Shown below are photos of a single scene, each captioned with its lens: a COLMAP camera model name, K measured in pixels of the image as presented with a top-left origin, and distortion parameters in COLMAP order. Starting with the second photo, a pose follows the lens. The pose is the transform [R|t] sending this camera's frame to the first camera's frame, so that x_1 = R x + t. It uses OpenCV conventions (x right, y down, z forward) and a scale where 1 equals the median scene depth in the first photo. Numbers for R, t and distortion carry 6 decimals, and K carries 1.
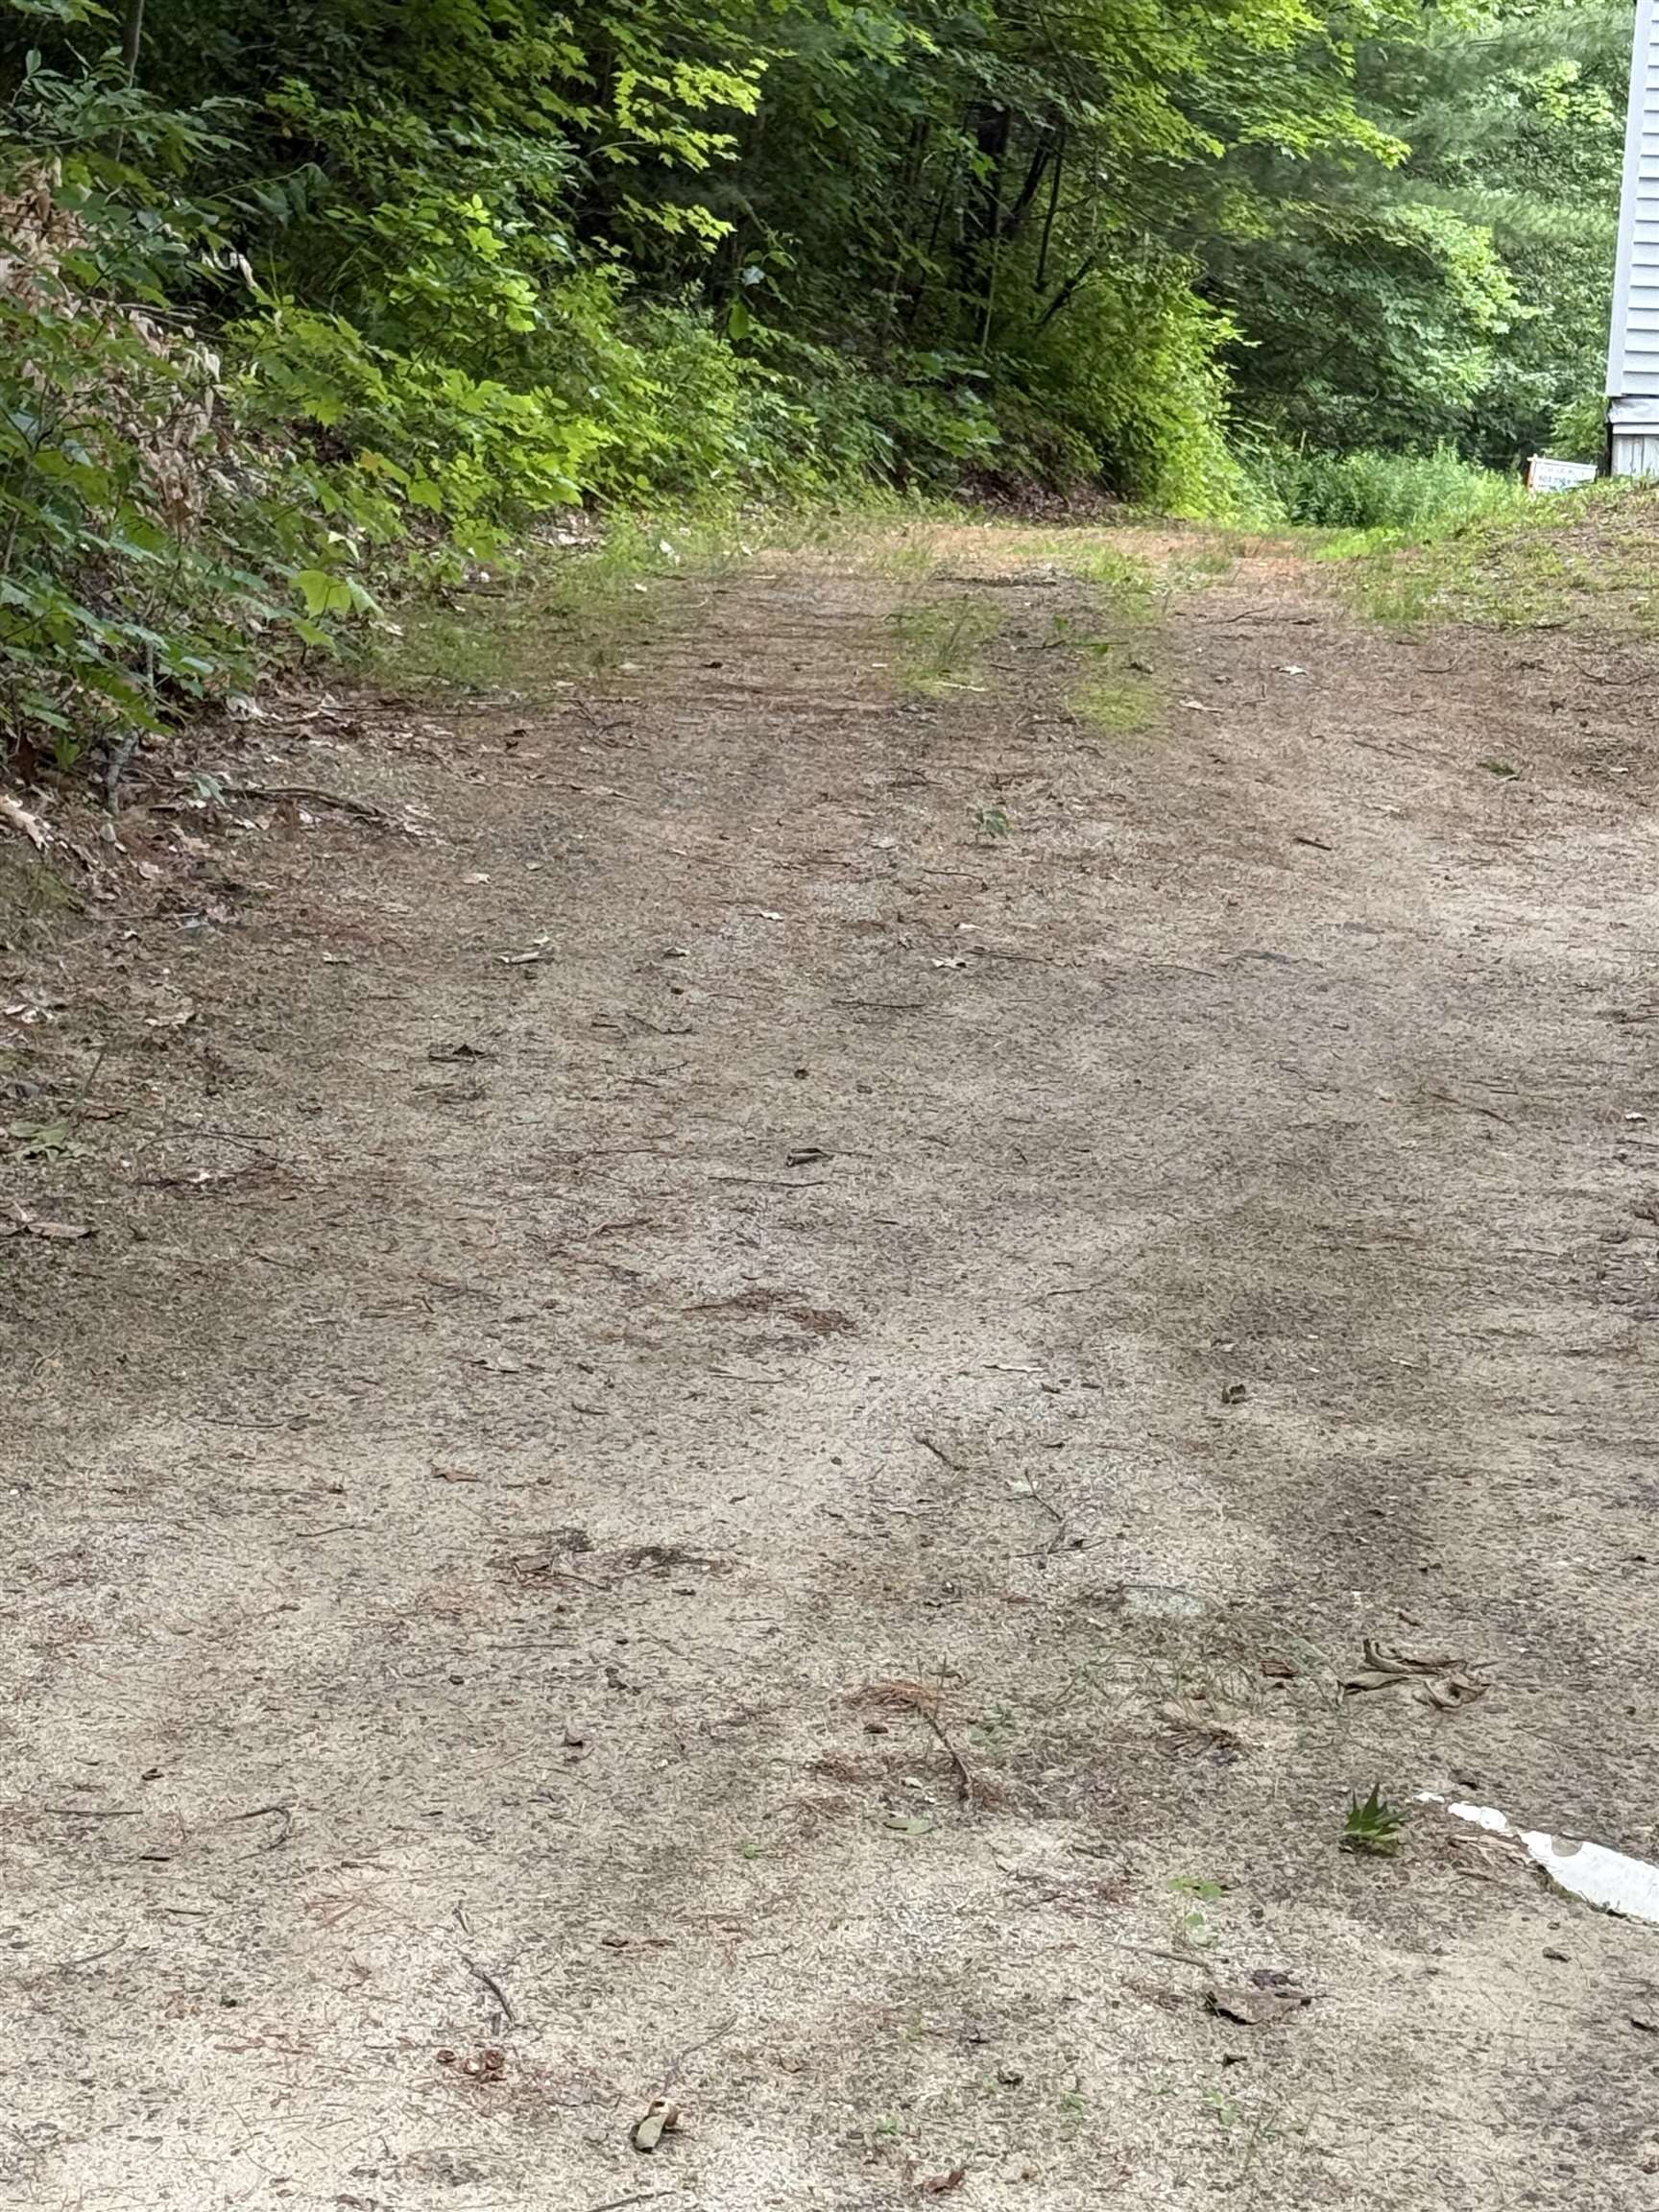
lens RADIAL K [[4939.8, 0, 829.5], [0, 4939.8, 1106.0], [0, 0, 1]] dist [0.121099, 0.396965]
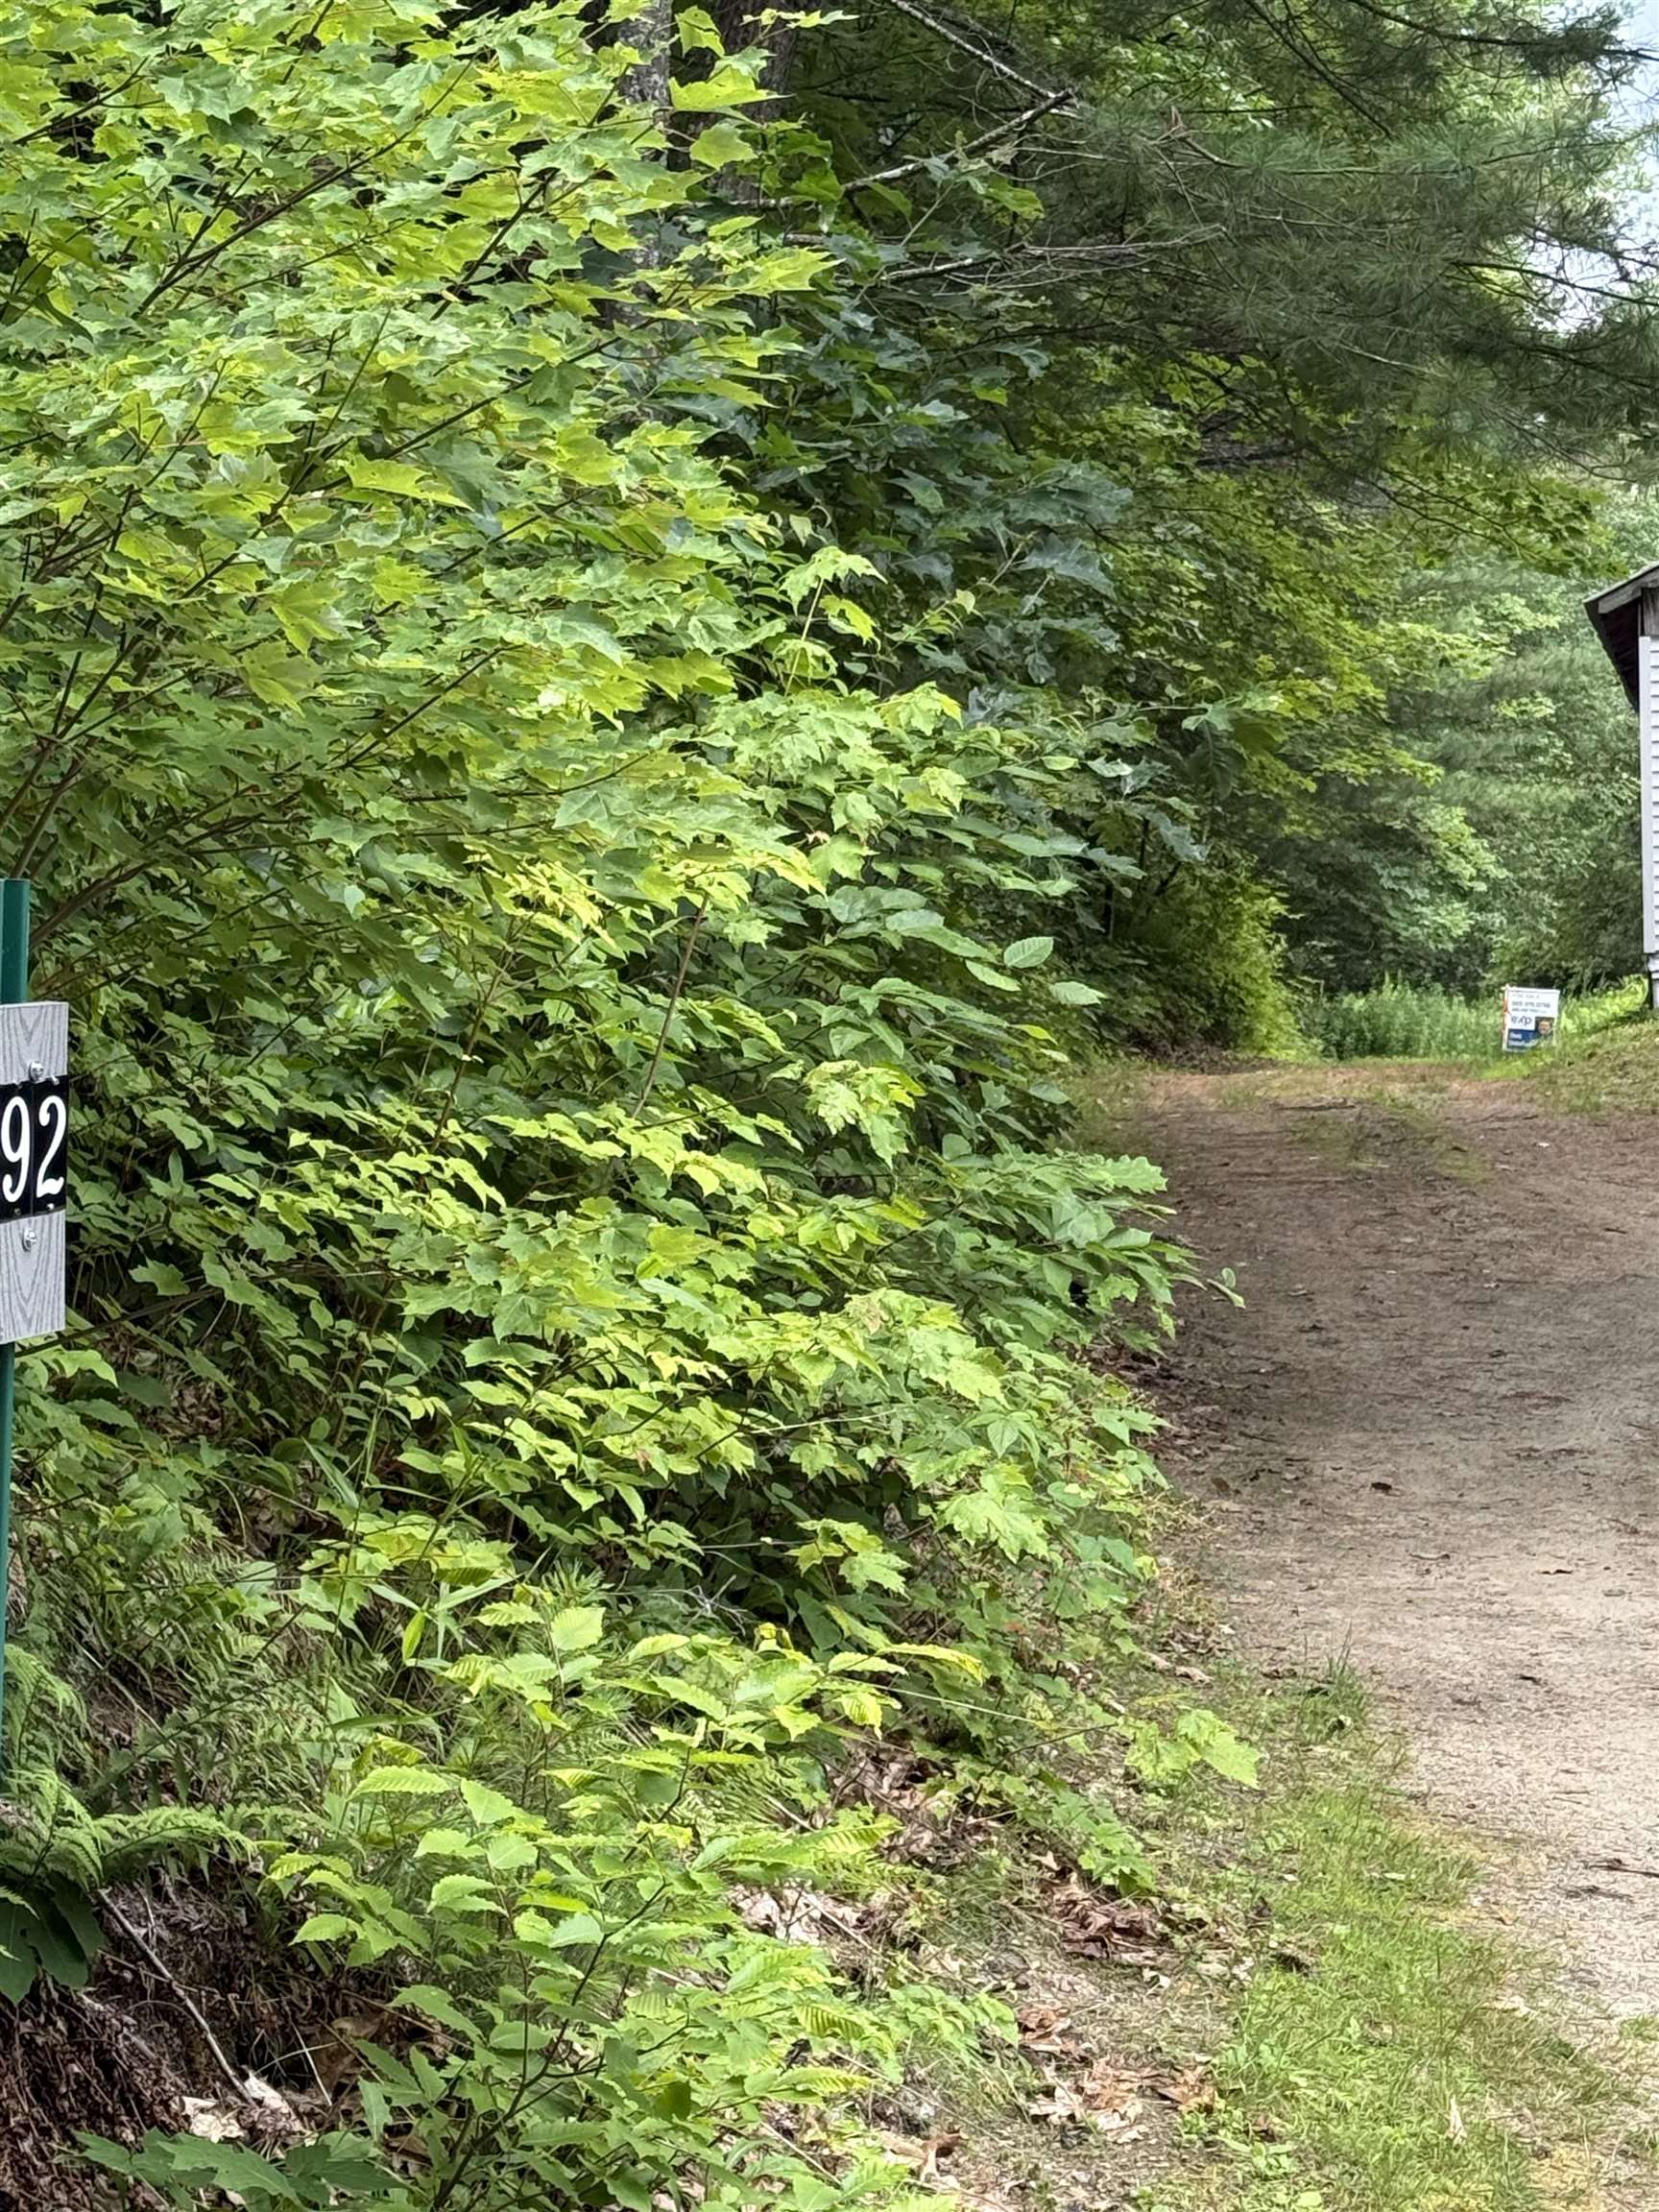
lens RADIAL K [[4939.8, 0, 829.5], [0, 4939.8, 1106.0], [0, 0, 1]] dist [0.121099, 0.396965]
pose [[0.996980, -0.073901, 0.023859, -0.065929], [0.076110, 0.990885, -0.111152, 0.023510], [-0.015428, 0.112632, 0.993517, -0.233151]]
